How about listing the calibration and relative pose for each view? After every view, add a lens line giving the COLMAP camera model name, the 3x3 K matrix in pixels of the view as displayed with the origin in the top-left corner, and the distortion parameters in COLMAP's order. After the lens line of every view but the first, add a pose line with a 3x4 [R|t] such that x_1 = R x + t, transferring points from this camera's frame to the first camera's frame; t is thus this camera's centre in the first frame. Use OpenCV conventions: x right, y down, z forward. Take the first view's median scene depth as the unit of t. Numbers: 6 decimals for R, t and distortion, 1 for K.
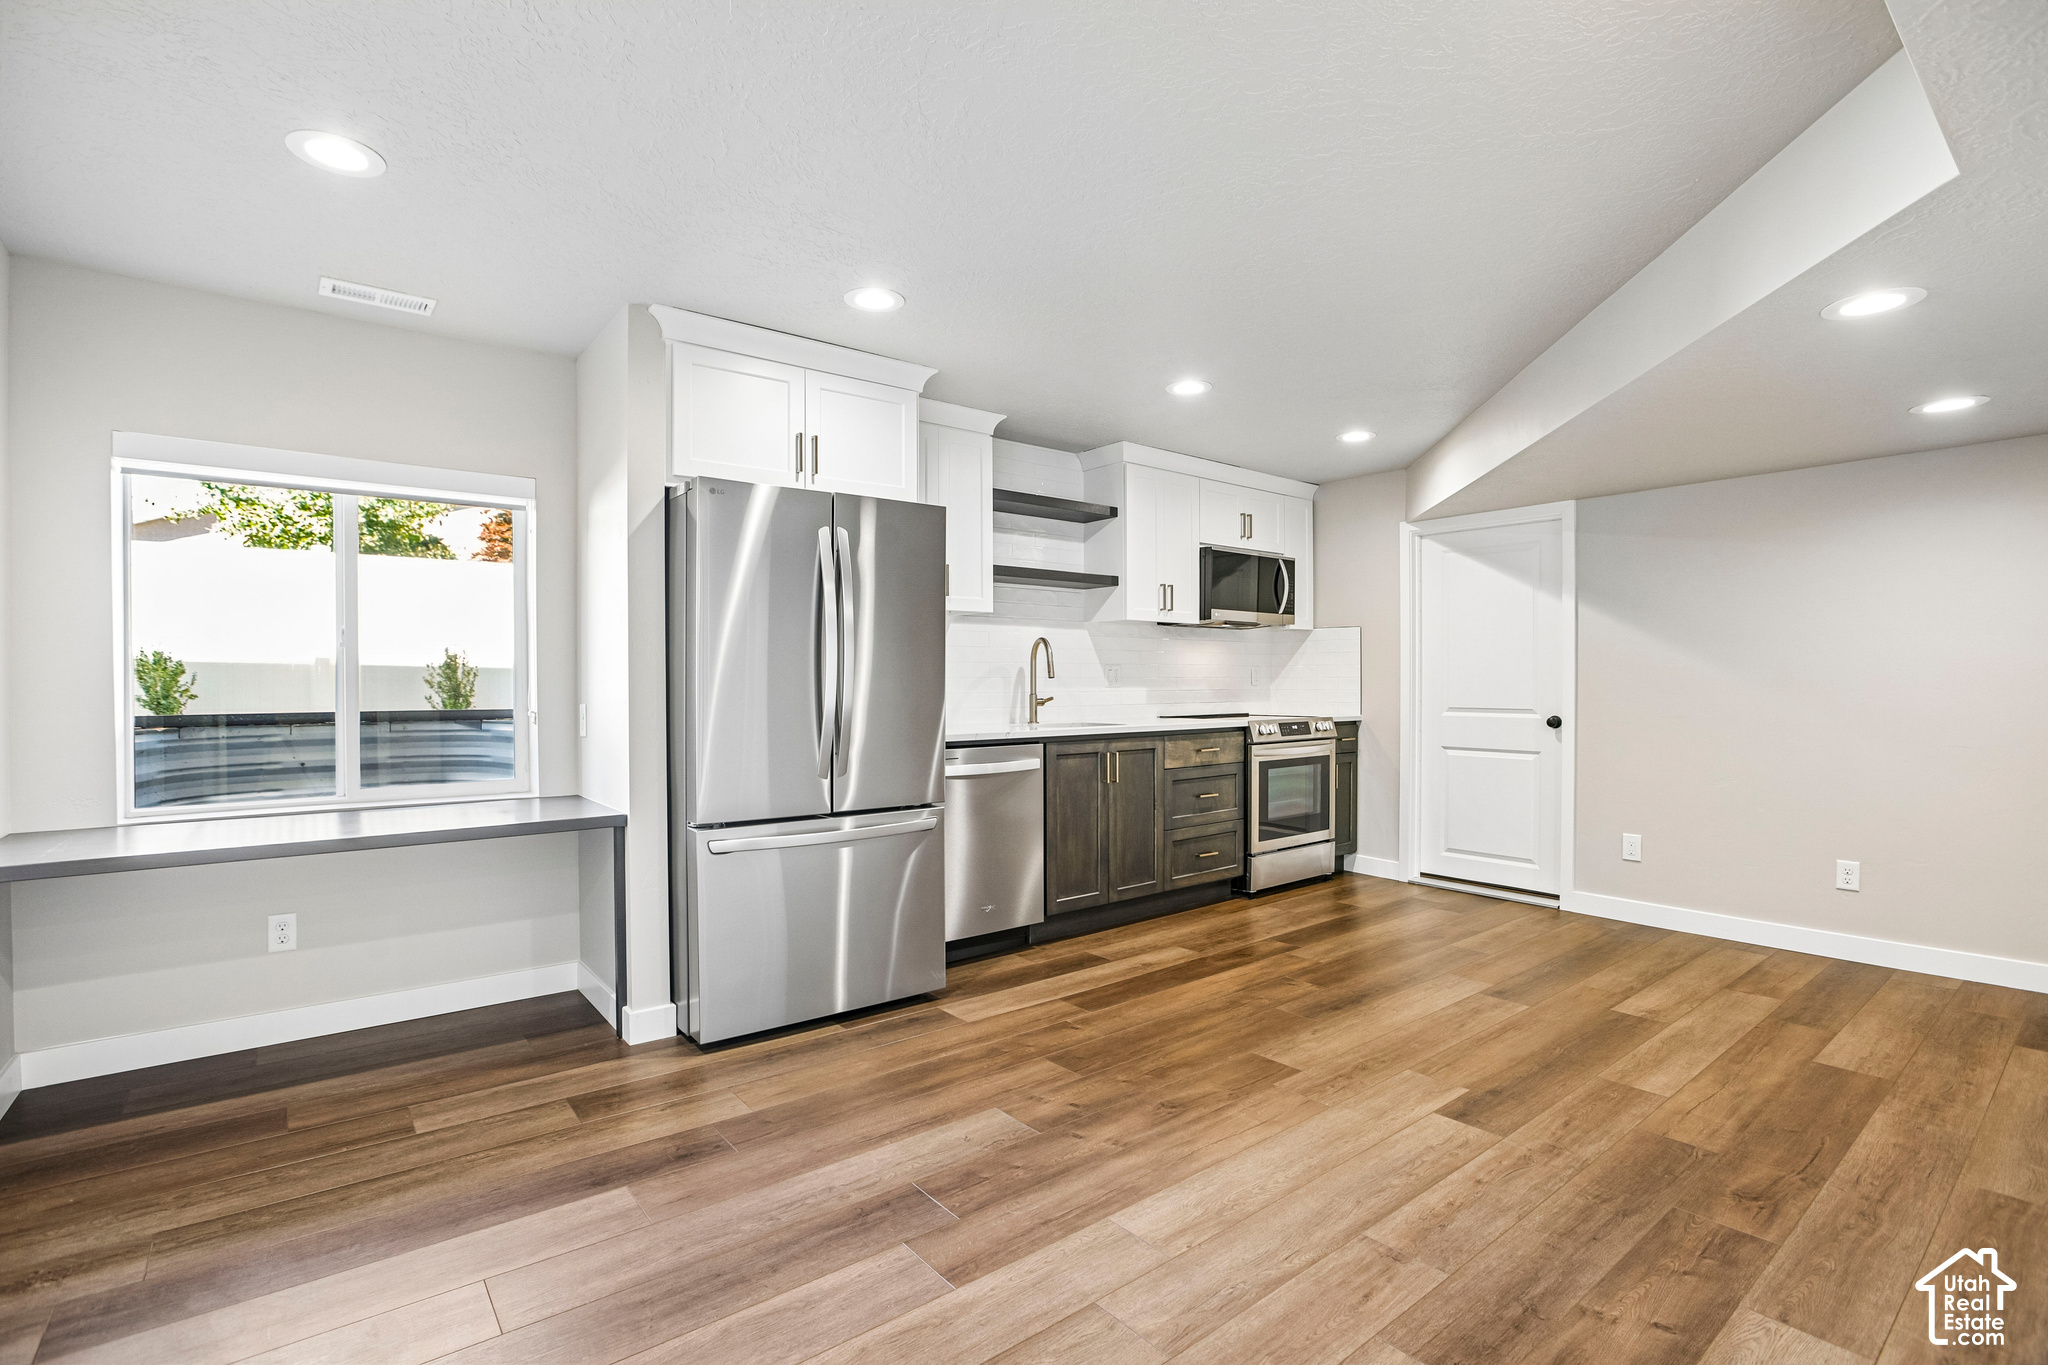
lens RADIAL K [[948.7, 0, 1029.6], [0, 948.7, 680.4], [0, 0, 1]] dist [-0.035783, 0.002473]
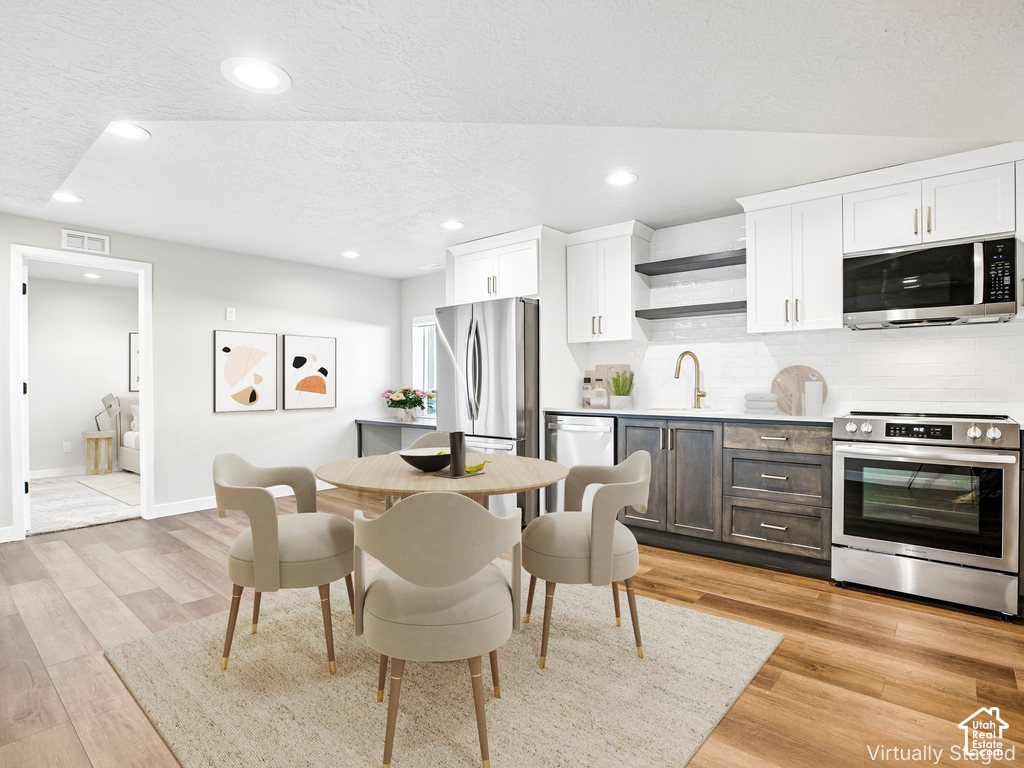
lens RADIAL K [[536.5, 0, 515.0], [0, 536.5, 384.1], [0, 0, 1]] dist [-0.022857, 0.000746]
pose [[0.204174, 0.005695, -0.978918, 0.778920], [-0.001634, 0.999984, 0.005476, 0.002817], [0.978933, 0.000482, 0.204180, 0.553633]]
